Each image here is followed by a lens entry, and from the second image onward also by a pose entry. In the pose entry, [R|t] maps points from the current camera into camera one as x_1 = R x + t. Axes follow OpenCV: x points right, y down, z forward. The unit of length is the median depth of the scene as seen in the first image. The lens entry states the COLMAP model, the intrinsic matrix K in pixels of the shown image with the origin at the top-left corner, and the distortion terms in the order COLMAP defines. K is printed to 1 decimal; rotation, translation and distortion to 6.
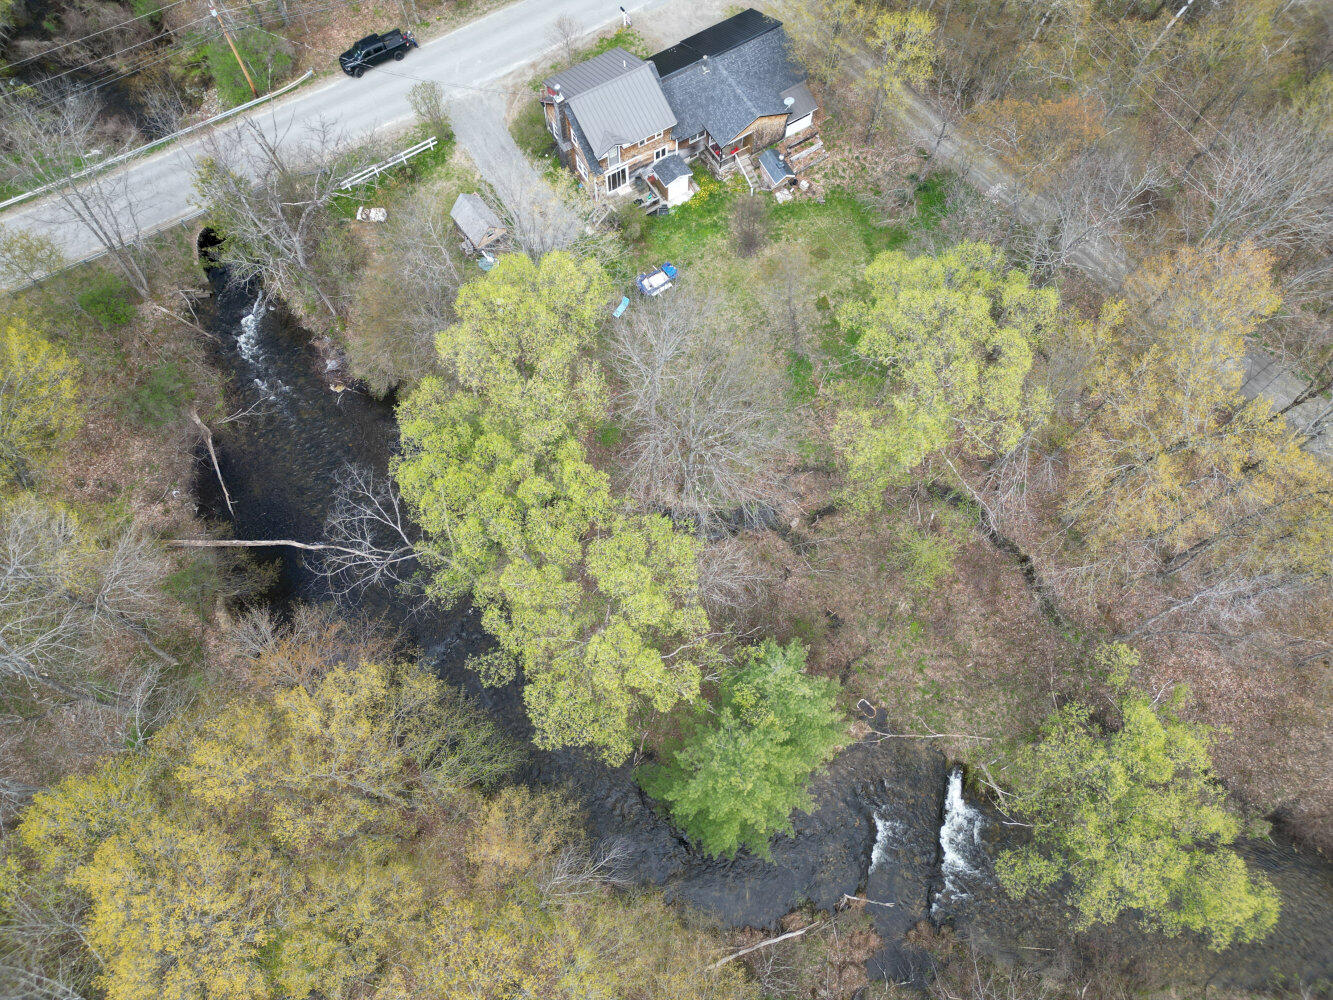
lens RADIAL K [[936.5, 0, 665.0], [0, 936.5, 494.8], [0, 0, 1]] dist [0.055295, -0.035893]
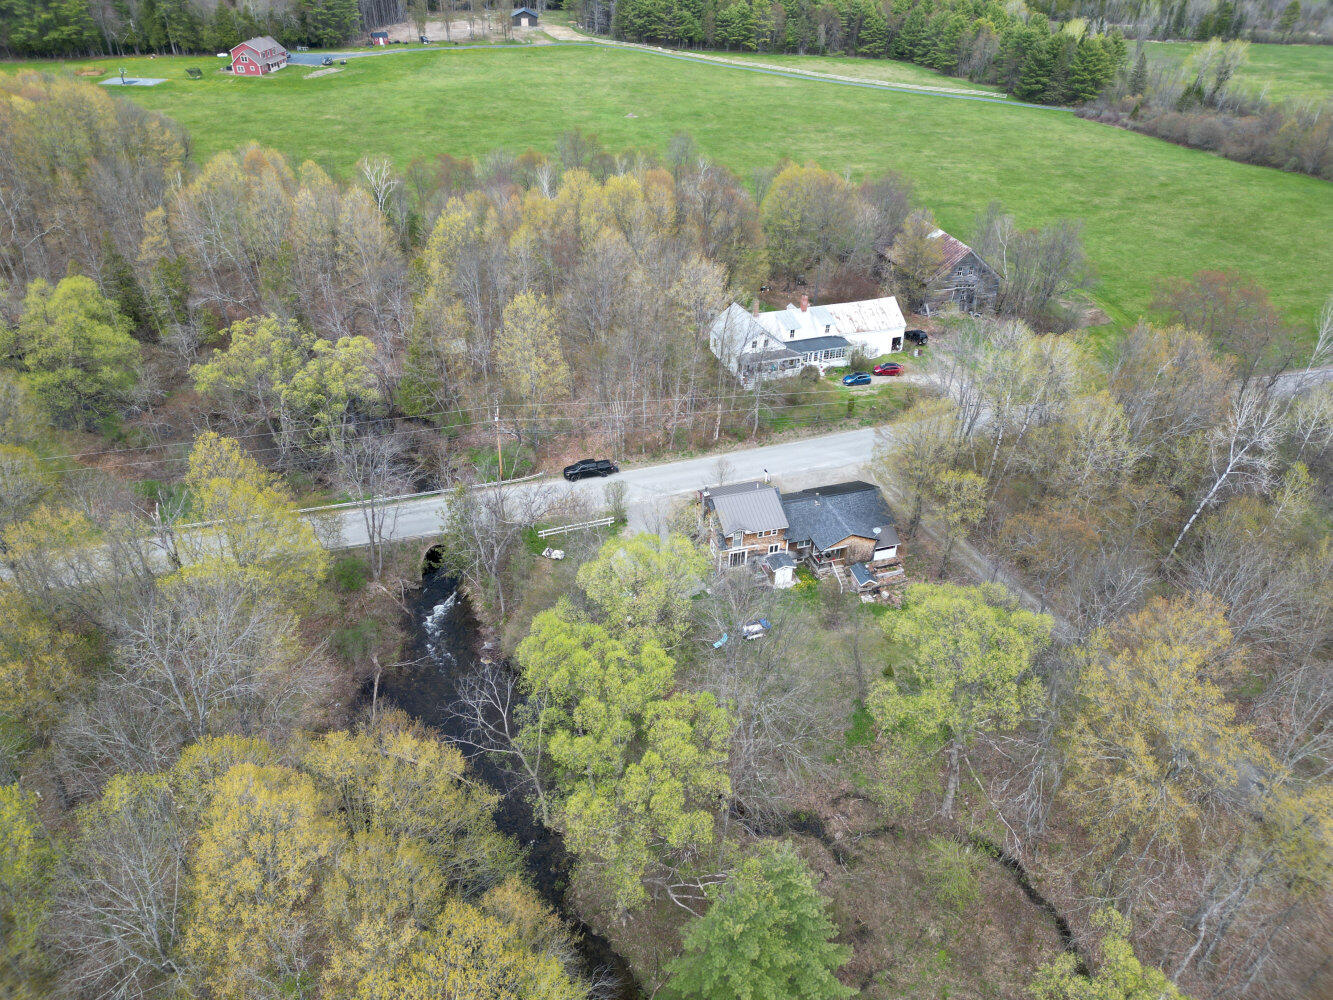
lens RADIAL K [[926.8, 0, 667.5], [0, 926.8, 495.3], [0, 0, 1]] dist [0.079079, -0.079435]
pose [[0.970268, 0.146152, -0.192922, 0.091818], [-0.229735, 0.806979, -0.544065, 0.323532], [0.076168, 0.572209, 0.816563, -0.115772]]
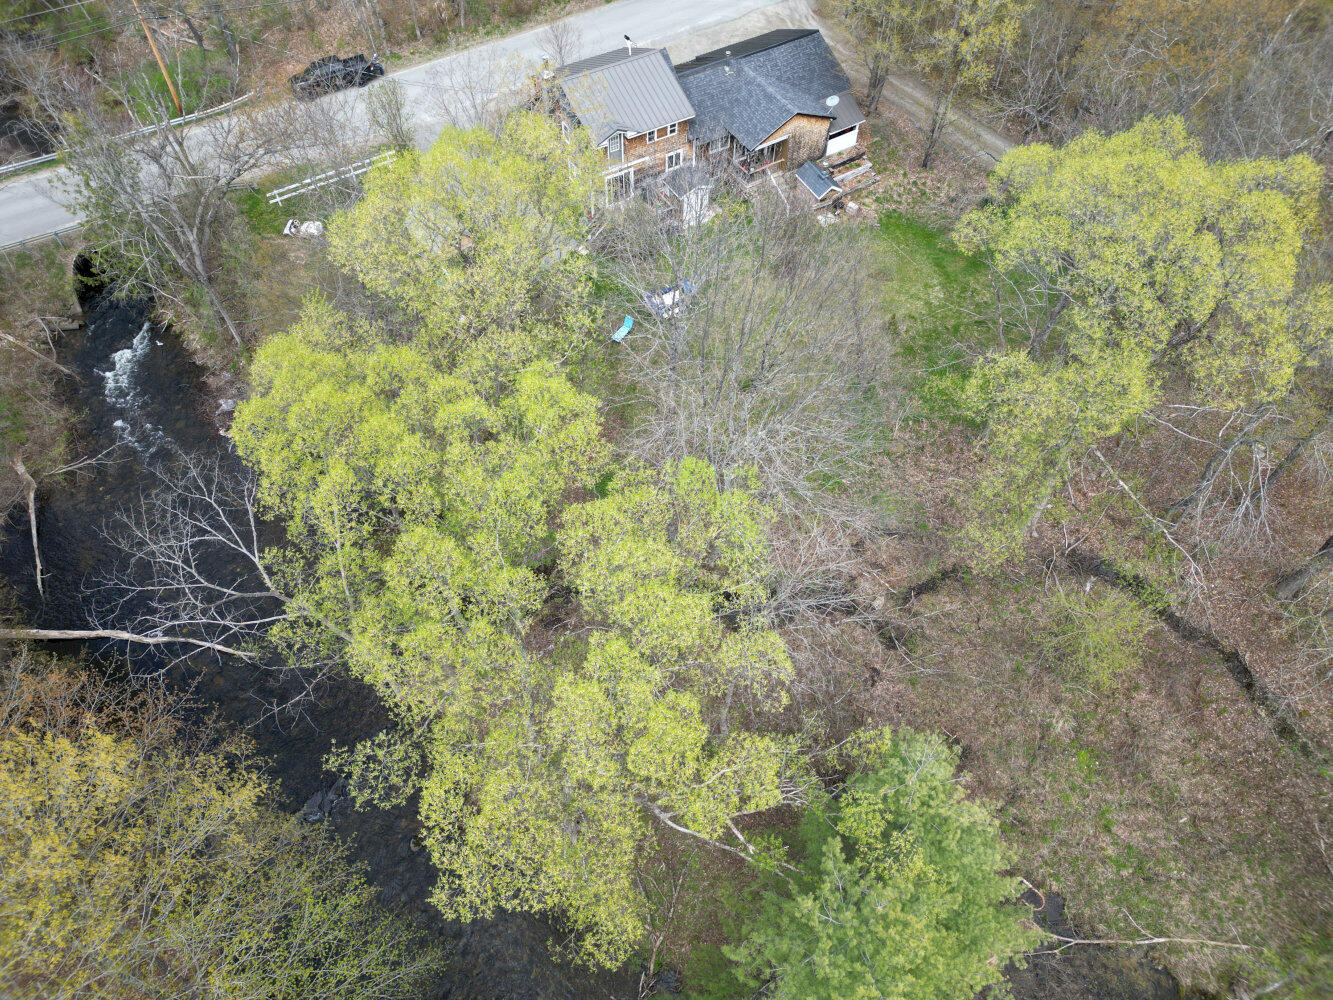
lens RADIAL K [[926.8, 0, 667.5], [0, 926.8, 495.3], [0, 0, 1]] dist [0.079079, -0.079435]
pose [[0.999969, -0.001431, 0.007711, -0.016969], [0.003338, 0.967369, -0.253349, 0.115700], [-0.007096, 0.253366, 0.967344, 0.310635]]
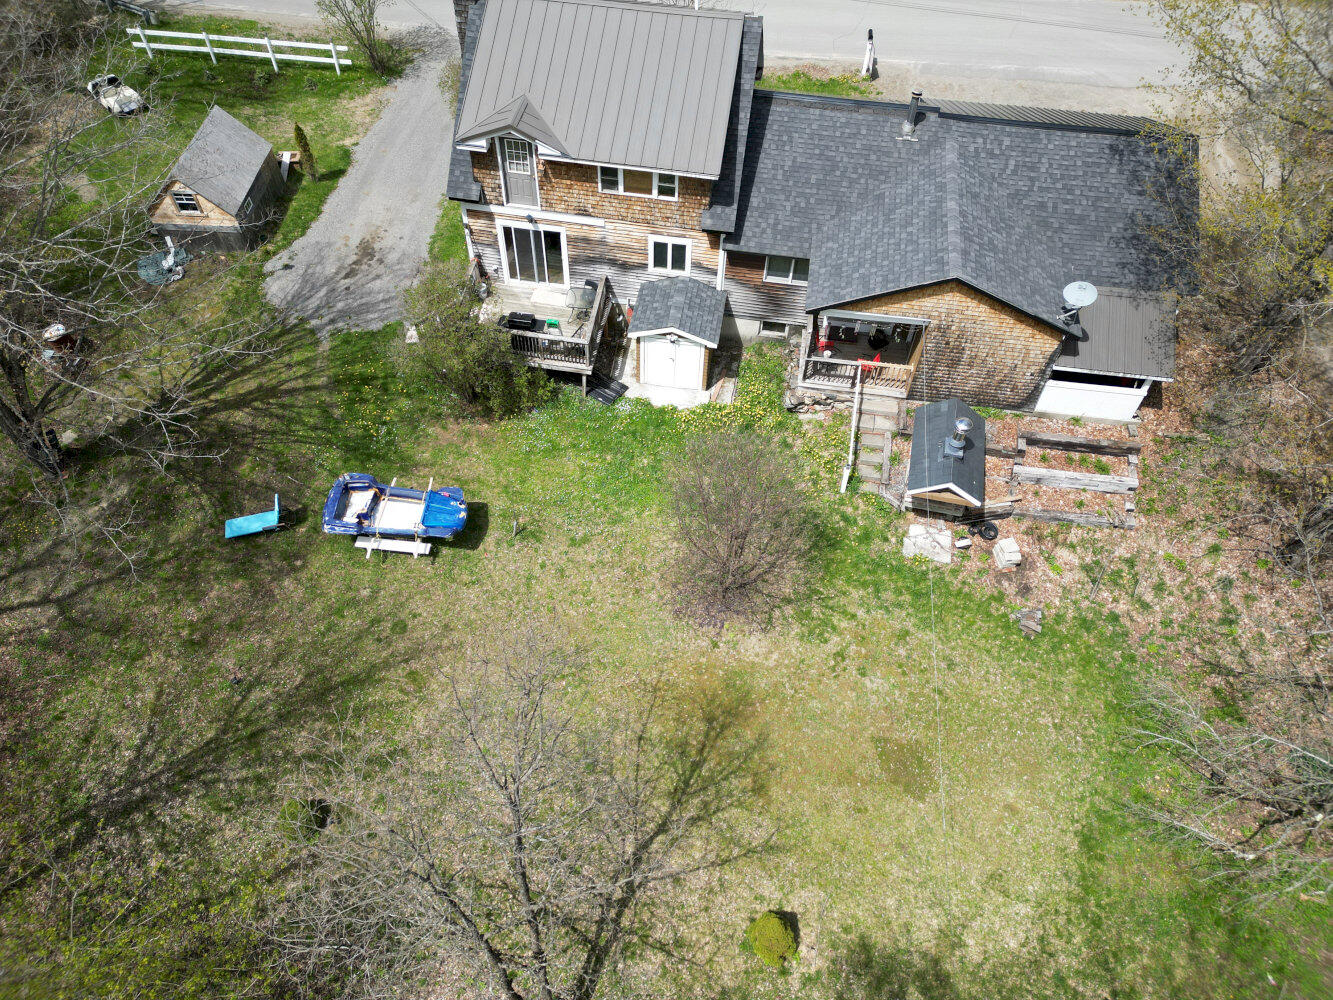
lens RADIAL K [[926.8, 0, 667.5], [0, 926.8, 495.3], [0, 0, 1]] dist [0.079079, -0.079435]
pose [[0.766593, 0.512876, -0.386385, 0.181801], [-0.603338, 0.781272, -0.159992, -0.237900], [0.219816, 0.355769, 0.908355, 0.723640]]
